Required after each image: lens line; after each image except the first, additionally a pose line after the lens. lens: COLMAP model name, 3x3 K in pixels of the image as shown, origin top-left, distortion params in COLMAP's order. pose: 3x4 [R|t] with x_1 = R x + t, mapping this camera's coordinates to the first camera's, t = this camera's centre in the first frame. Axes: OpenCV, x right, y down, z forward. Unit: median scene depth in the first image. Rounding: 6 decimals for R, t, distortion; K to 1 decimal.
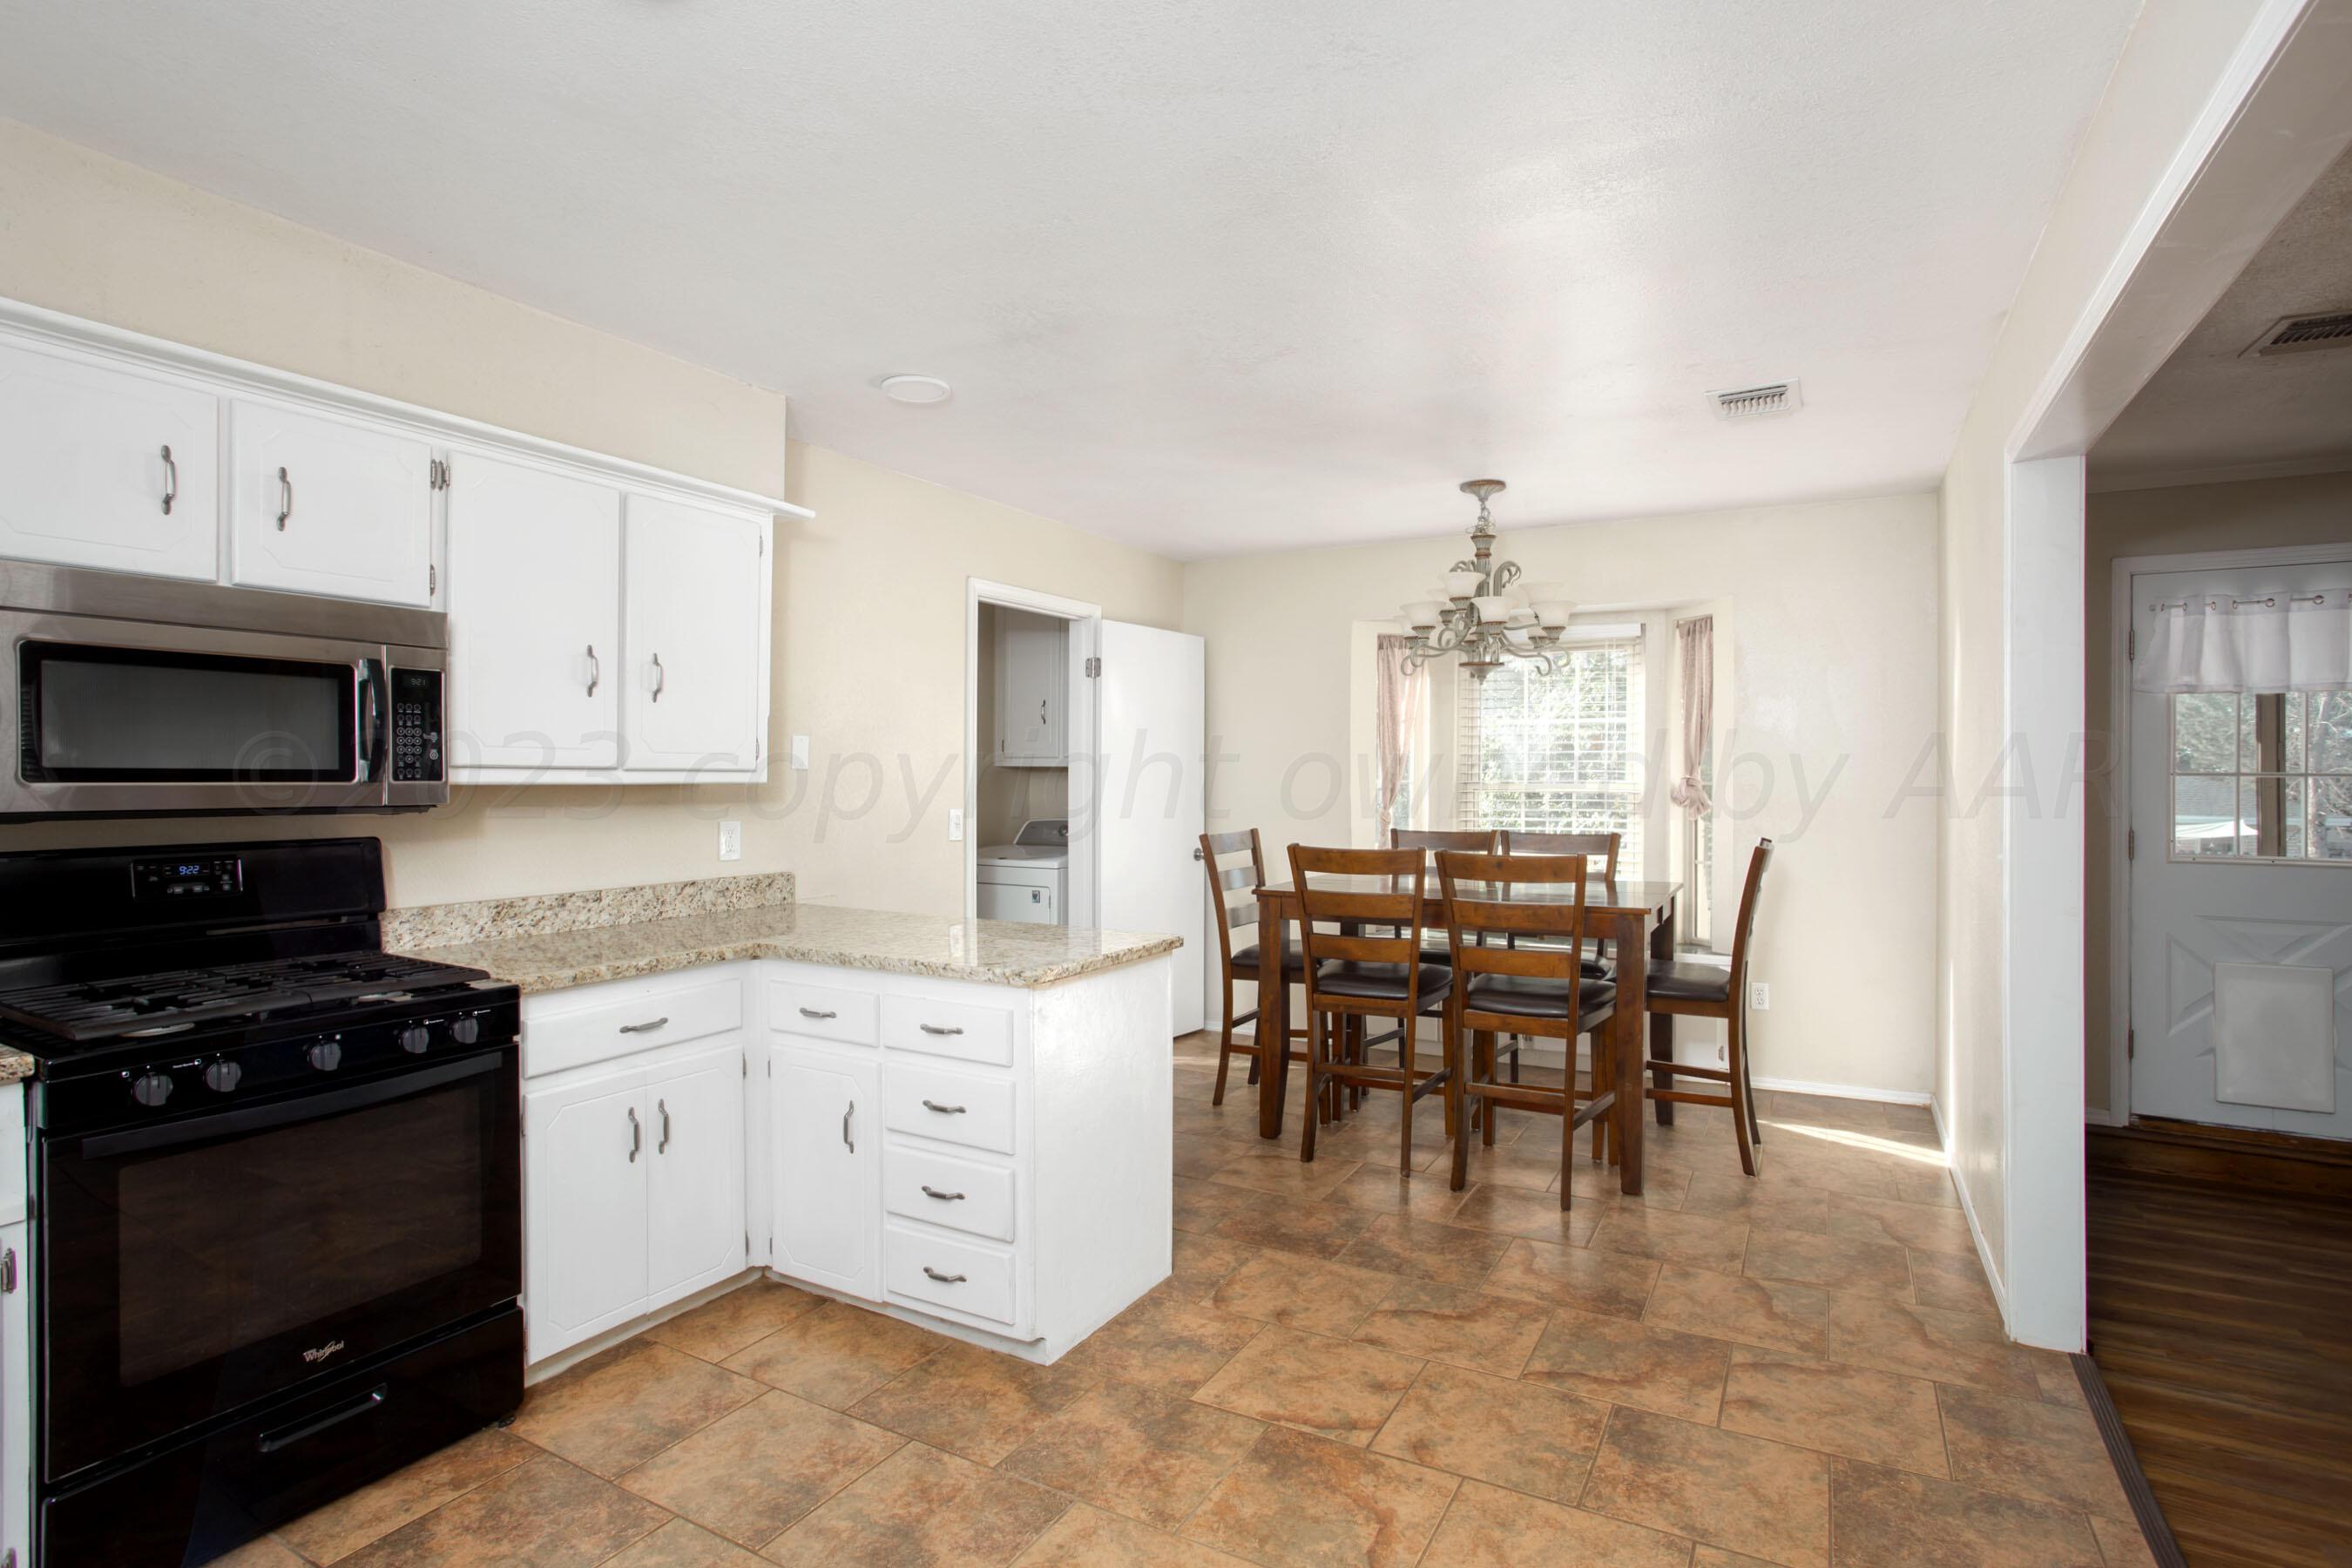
lens RADIAL K [[1164.5, 0, 1169.5], [0, 1164.5, 782.7], [0, 0, 1]] dist [-0.059722, 0.024315]
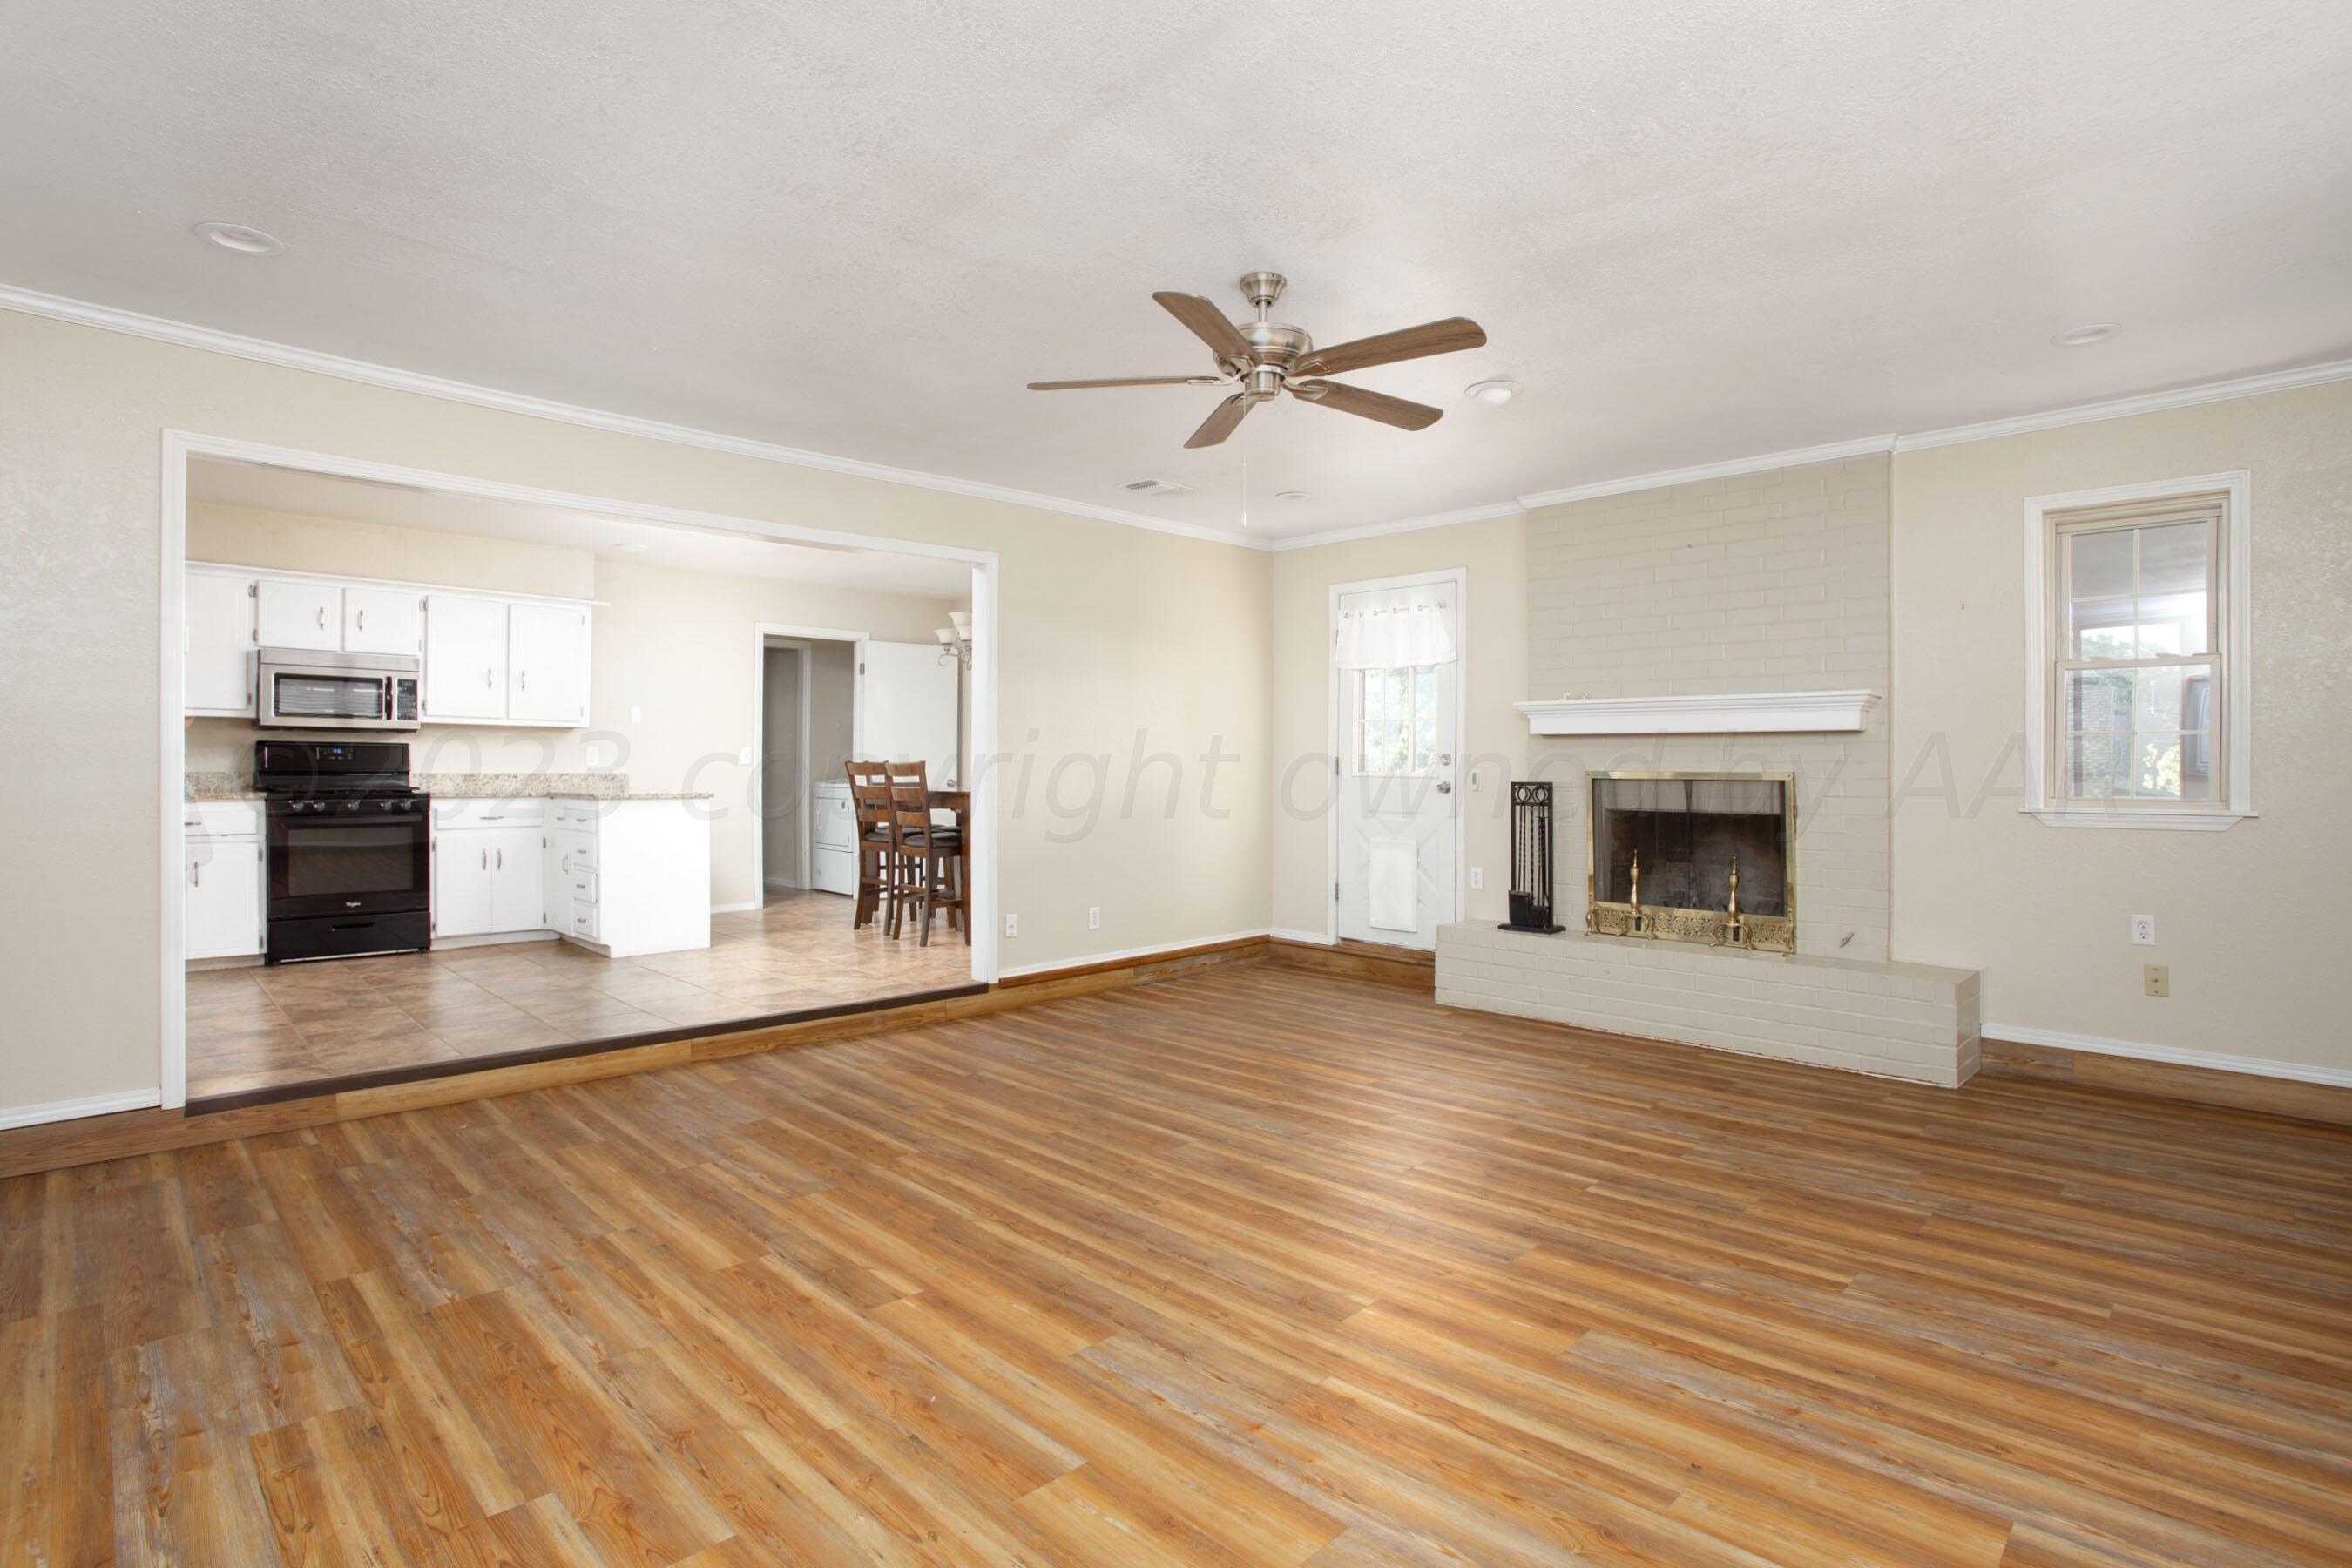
lens RADIAL K [[1164.5, 0, 1199.0], [0, 1164.5, 773.1], [0, 0, 1]] dist [-0.059722, 0.024315]
pose [[0.967190, 0.009495, -0.253877, 1.224038], [-0.010344, 0.999944, -0.002006, 0.072378], [0.253844, 0.004566, 0.967235, -0.759186]]
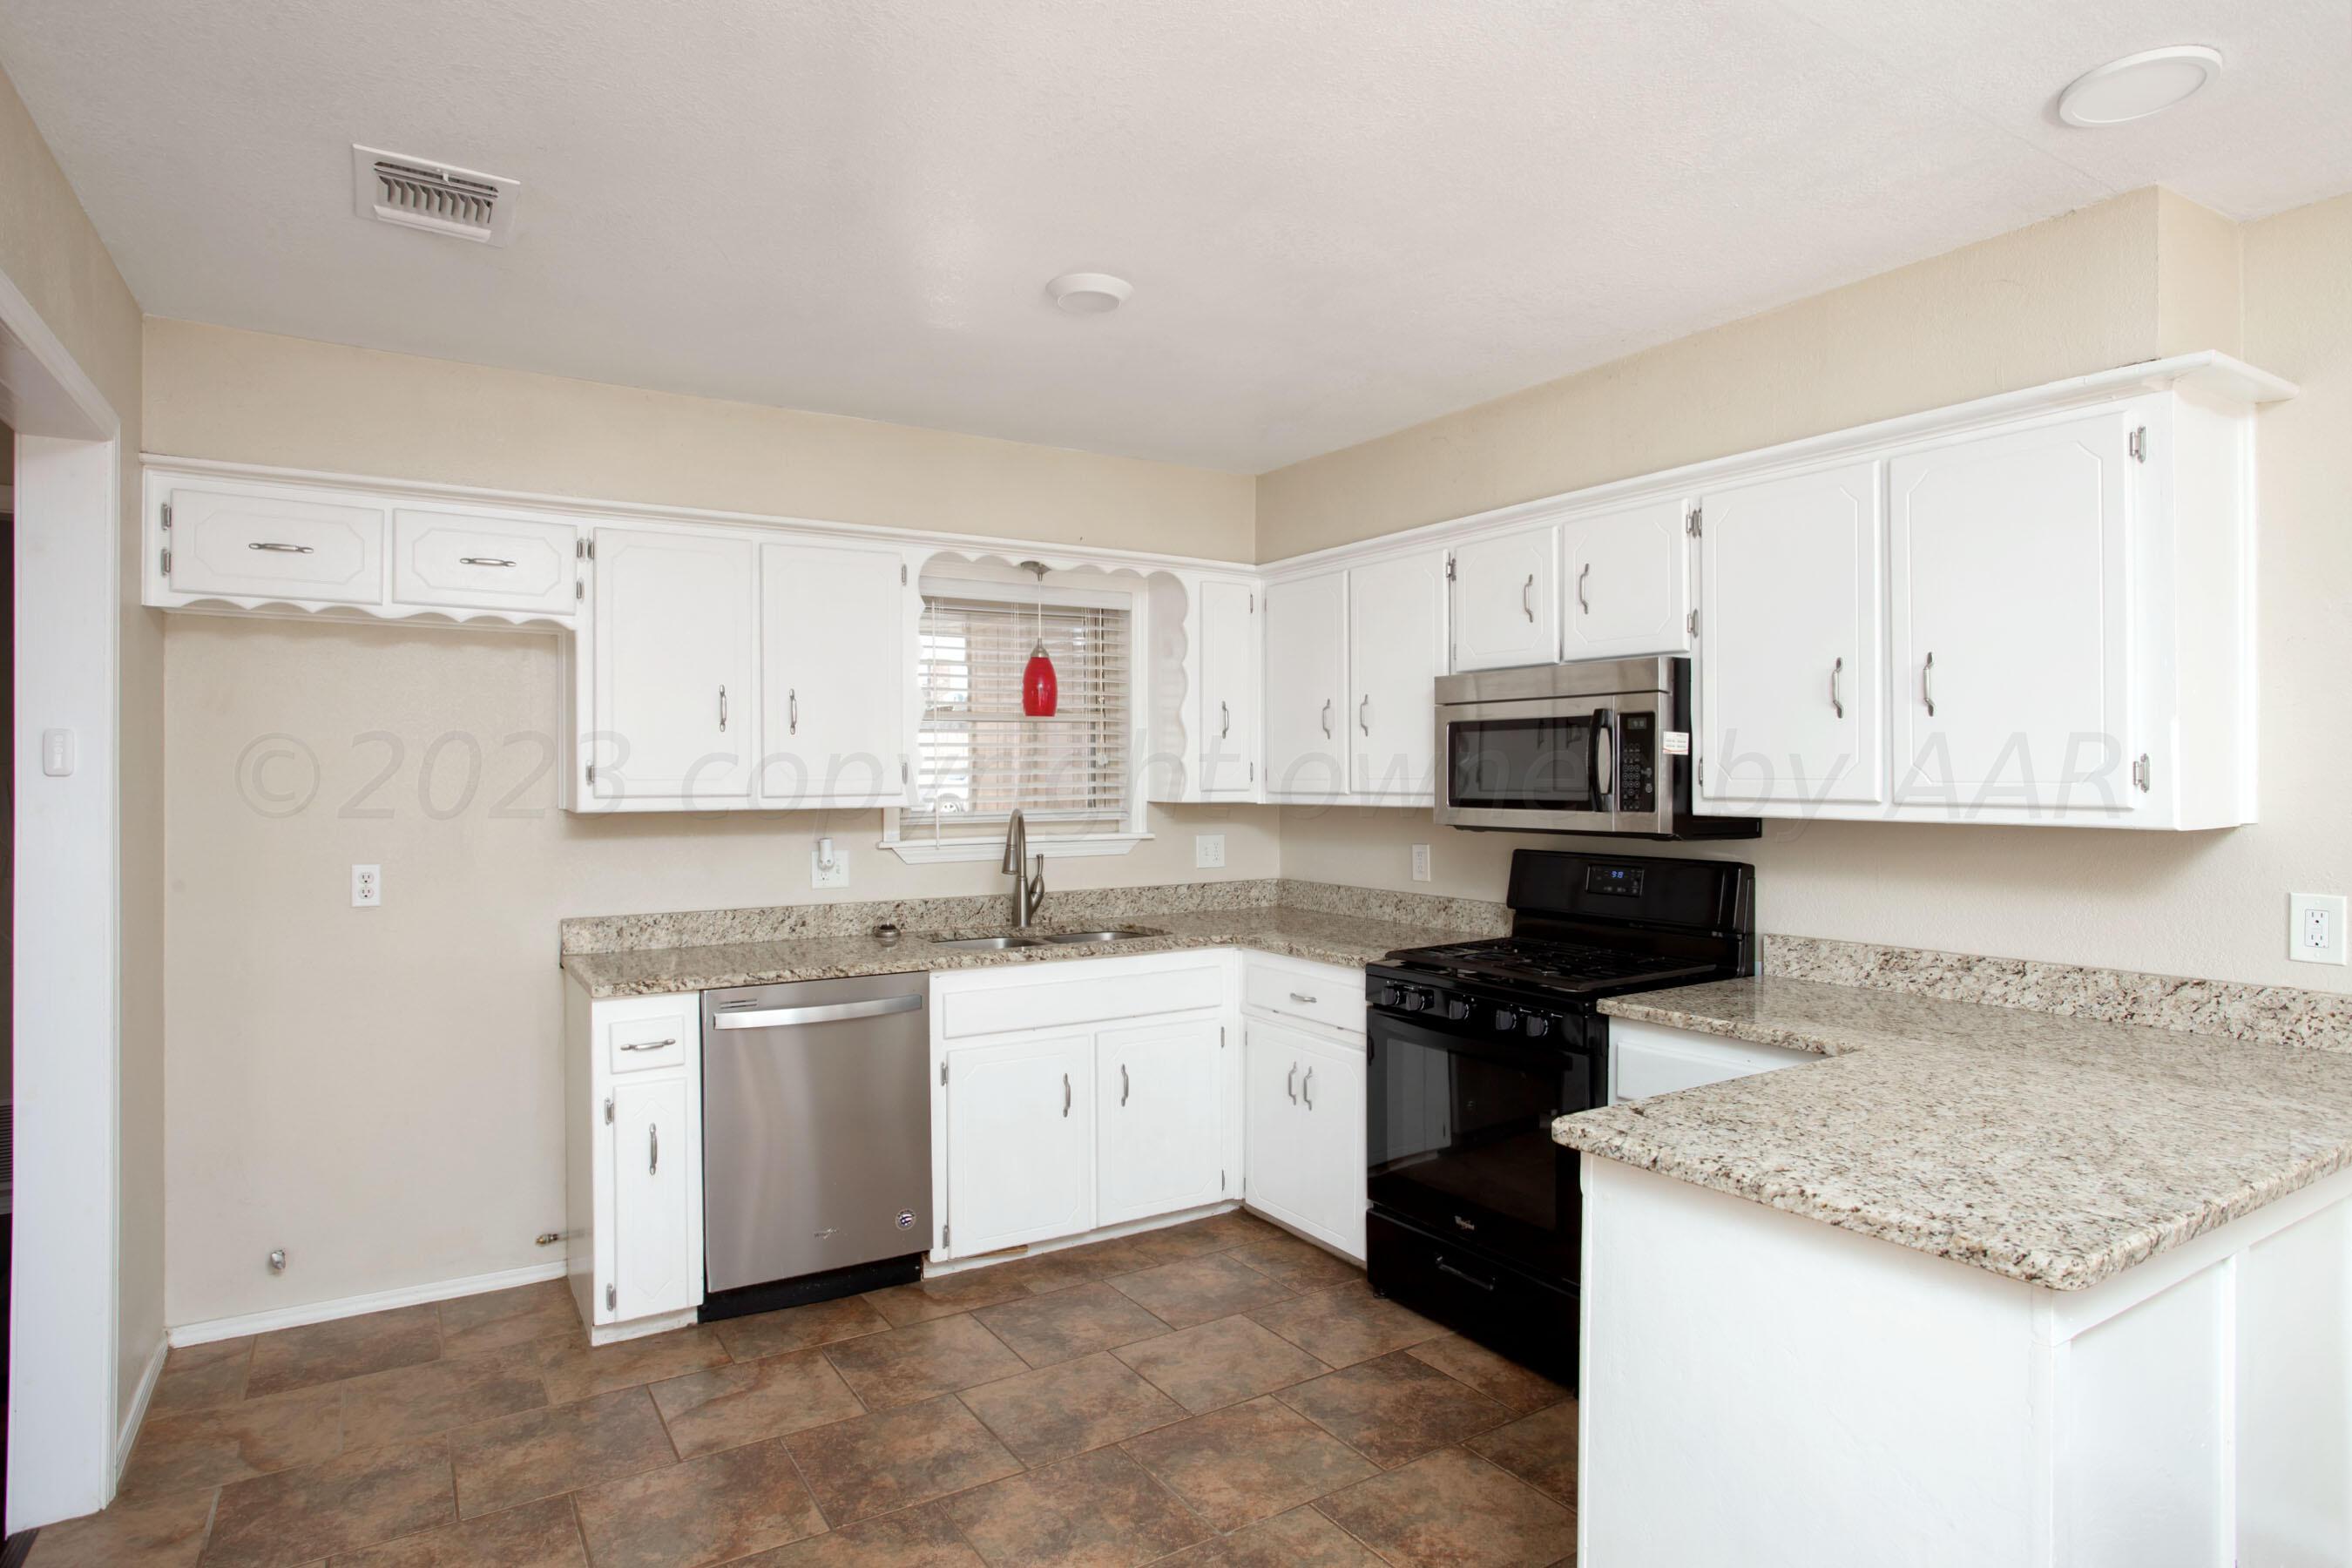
lens RADIAL K [[1255.5, 0, 1191.4], [0, 1255.5, 775.8], [0, 0, 1]] dist [-0.002255, 0.002049]
pose [[-0.467421, 0.003662, -0.884027, 0.416302], [0.003477, 0.999991, 0.002304, -0.026926], [0.884028, -0.001997, -0.467429, 0.775001]]
